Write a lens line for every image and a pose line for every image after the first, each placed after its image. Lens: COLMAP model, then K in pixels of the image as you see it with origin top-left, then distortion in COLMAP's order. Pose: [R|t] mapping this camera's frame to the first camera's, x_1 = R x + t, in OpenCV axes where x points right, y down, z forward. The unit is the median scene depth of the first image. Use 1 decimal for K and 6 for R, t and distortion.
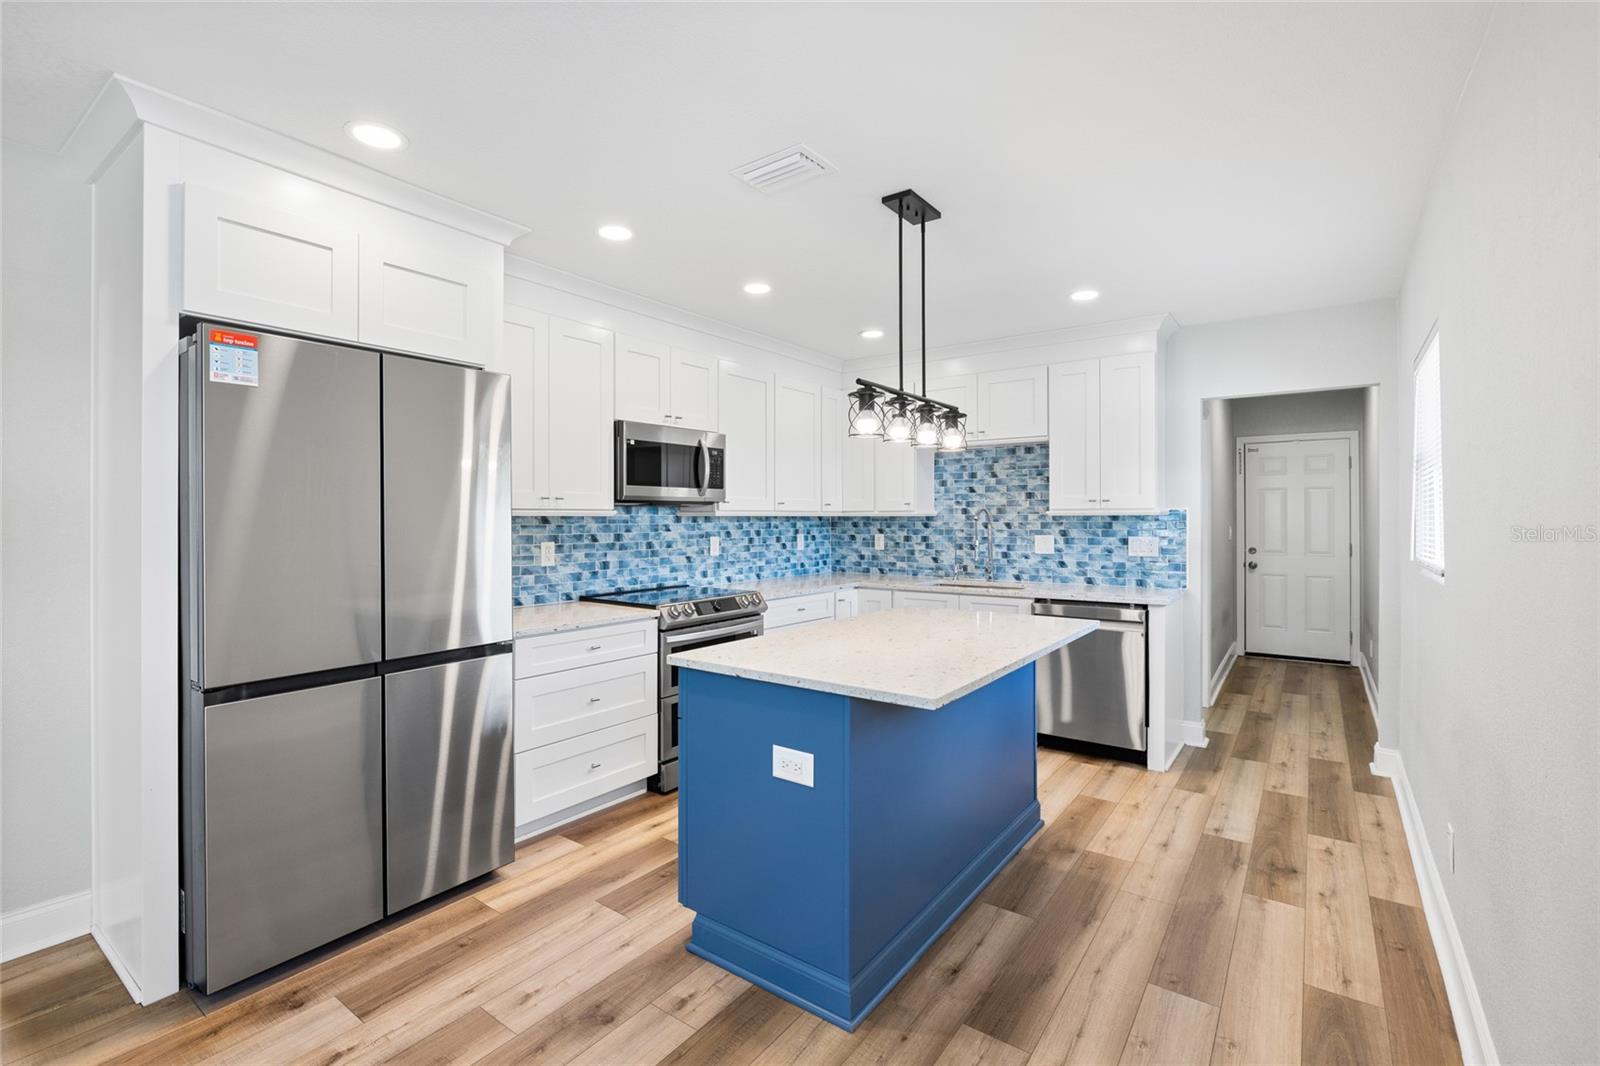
lens RADIAL K [[713.1, 0, 796.5], [0, 713.1, 519.0], [0, 0, 1]] dist [-0.012282, 0.003325]
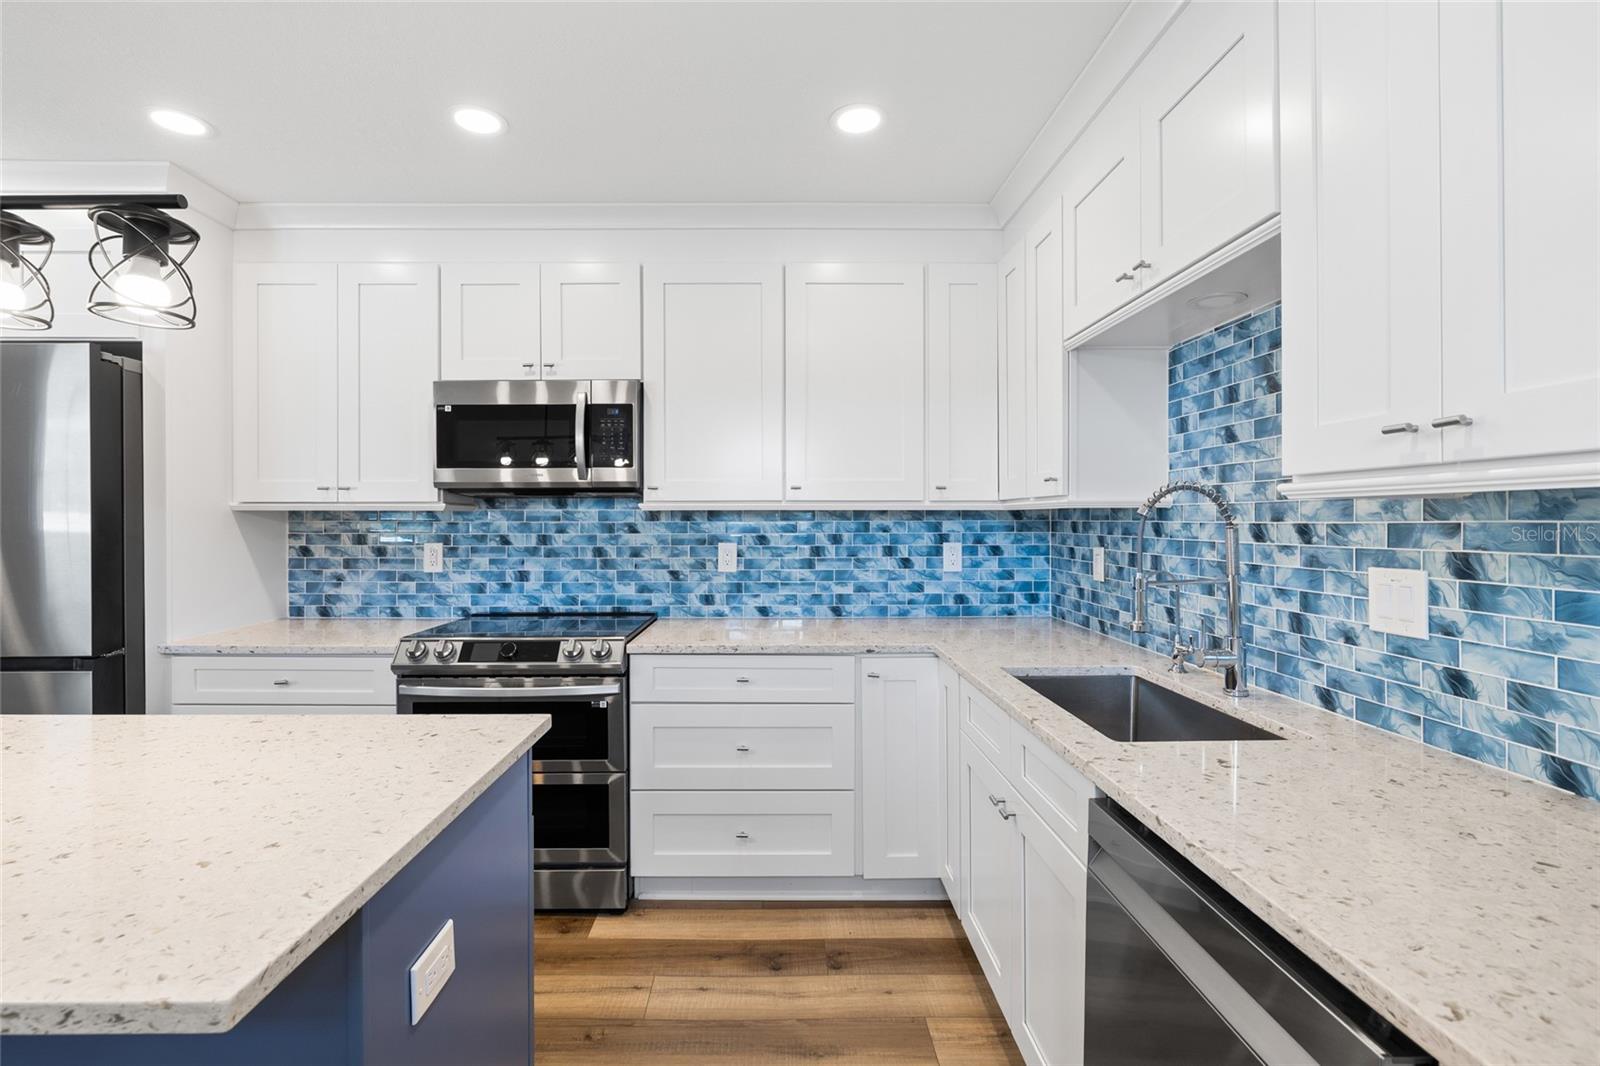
lens RADIAL K [[723.9, 0, 786.5], [0, 723.9, 523.5], [0, 0, 1]] dist [-0.007830, 0.000917]
pose [[0.603678, 0.005470, -0.797210, 0.432003], [-0.001773, 0.999983, 0.005519, 0.003512], [0.797227, -0.001919, 0.603677, 0.635016]]
